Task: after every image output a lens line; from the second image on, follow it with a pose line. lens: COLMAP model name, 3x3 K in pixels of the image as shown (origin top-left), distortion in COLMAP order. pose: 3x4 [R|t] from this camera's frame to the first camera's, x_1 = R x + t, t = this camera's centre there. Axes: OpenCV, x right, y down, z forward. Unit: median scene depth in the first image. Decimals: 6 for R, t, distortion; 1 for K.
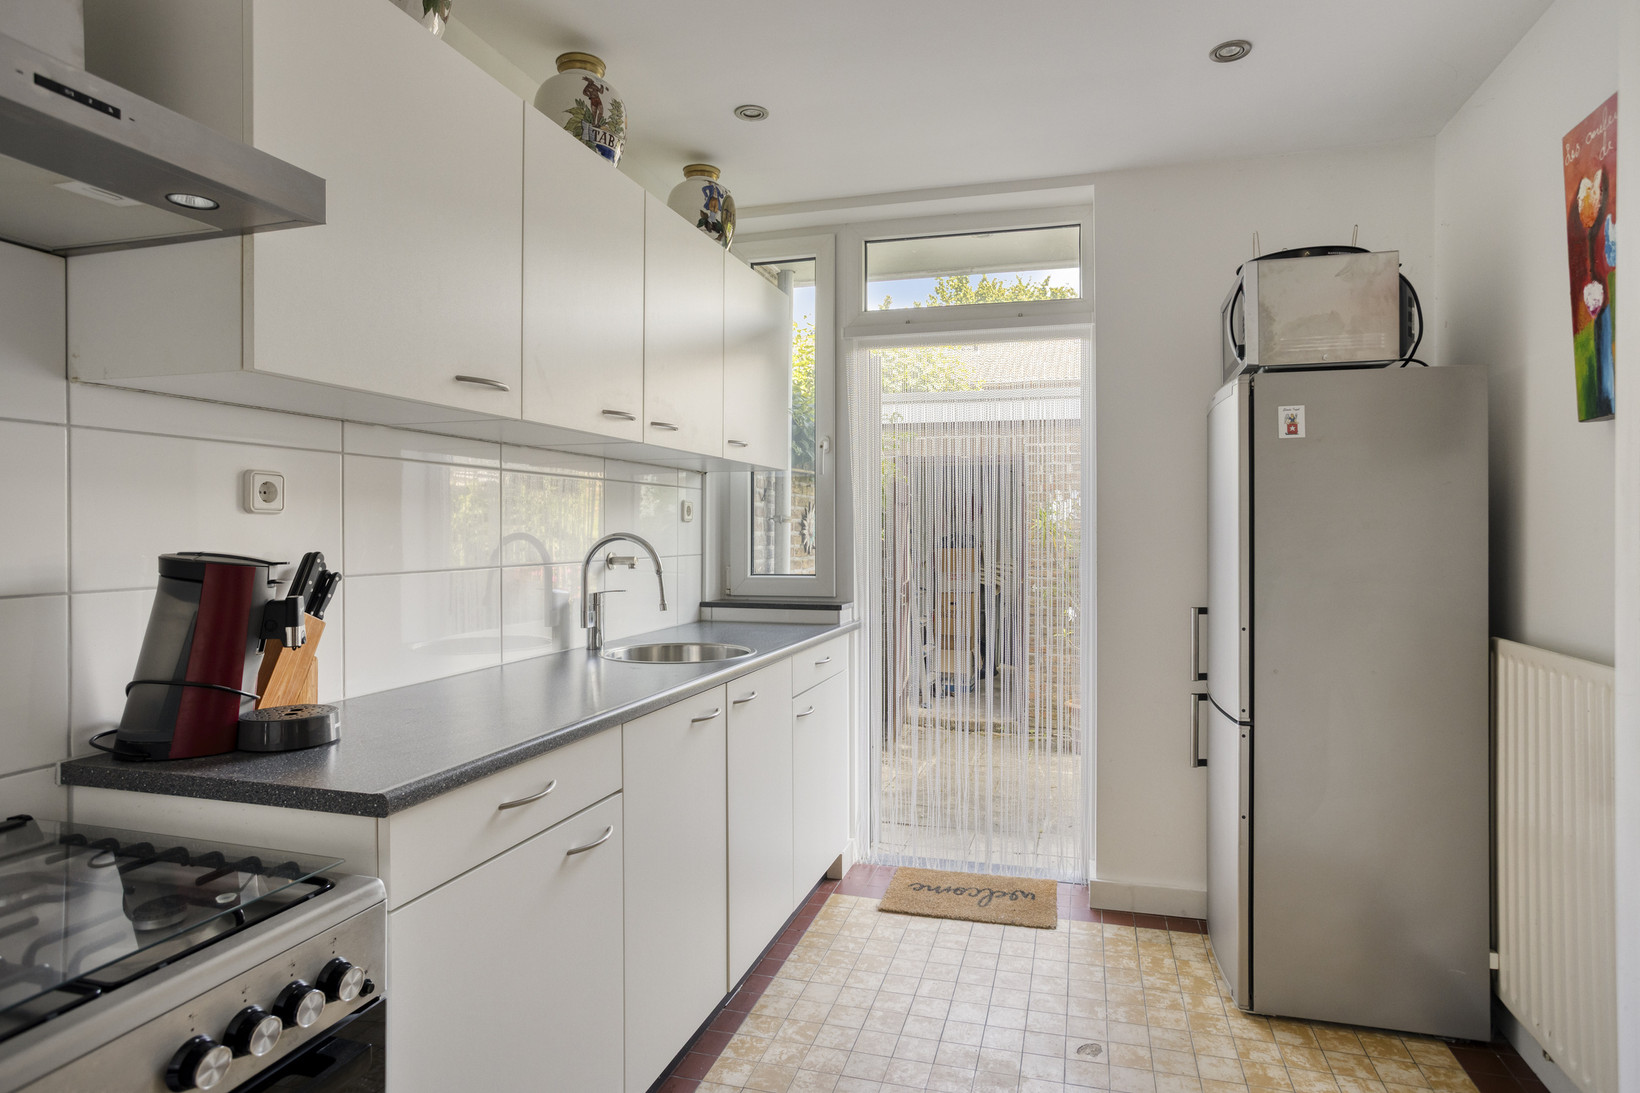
lens RADIAL K [[914.7, 0, 831.3], [0, 914.7, 541.8], [0, 0, 1]] dist [-0.018337, 0.018243]
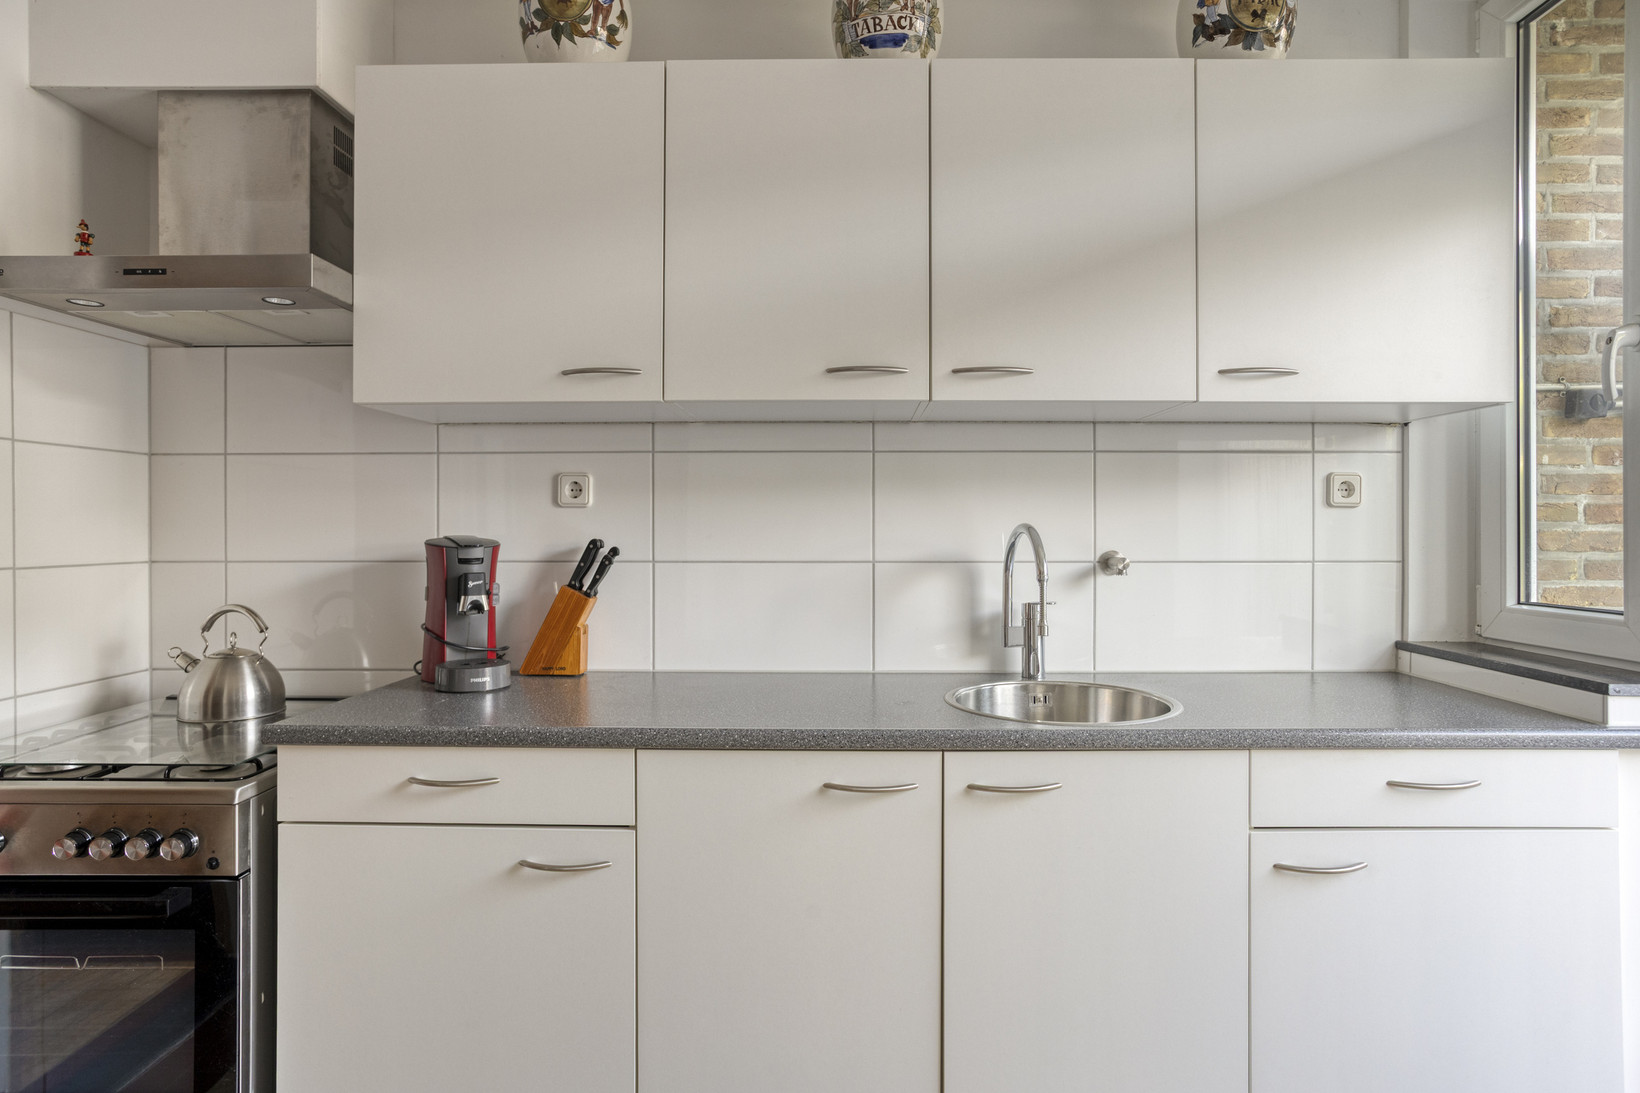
lens RADIAL K [[914.7, 0, 829.0], [0, 914.7, 529.3], [0, 0, 1]] dist [-0.018337, 0.018243]
pose [[0.285701, 0.003716, -0.958312, 0.377052], [-0.014009, 0.999902, -0.000299, -0.002003], [0.958216, 0.013511, 0.285725, 0.561484]]
